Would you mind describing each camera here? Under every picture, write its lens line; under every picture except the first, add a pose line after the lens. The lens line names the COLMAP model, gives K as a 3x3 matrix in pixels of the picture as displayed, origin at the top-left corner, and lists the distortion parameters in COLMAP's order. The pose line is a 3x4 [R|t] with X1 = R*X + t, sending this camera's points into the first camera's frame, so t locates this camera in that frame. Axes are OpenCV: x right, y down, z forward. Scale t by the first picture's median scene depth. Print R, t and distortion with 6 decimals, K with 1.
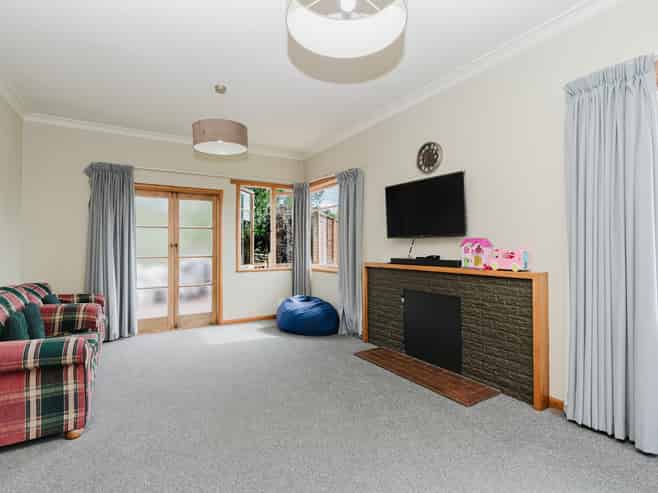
lens RADIAL K [[331.3, 0, 329.2], [0, 331.3, 247.8], [0, 0, 1]] dist [-0.001268, 0.001145]
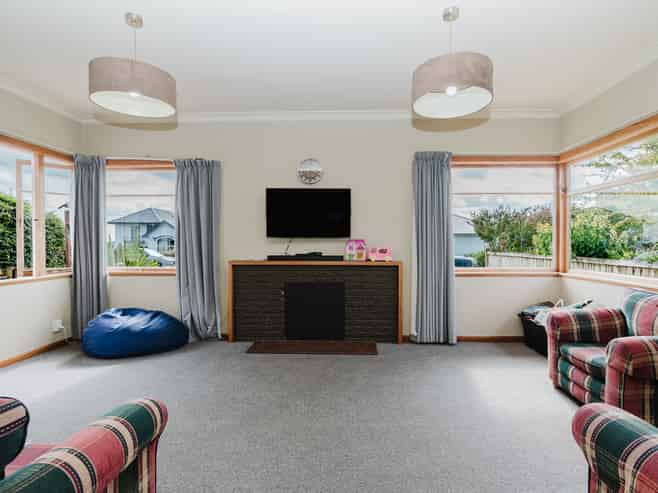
lens RADIAL K [[331.3, 0, 330.3], [0, 331.3, 250.1], [0, 0, 1]] dist [-0.001268, 0.001145]
pose [[0.559453, -0.002605, 0.828858, -0.623807], [-0.003181, 0.999981, 0.005290, 0.007731], [-0.828856, -0.005596, 0.559434, 0.246706]]
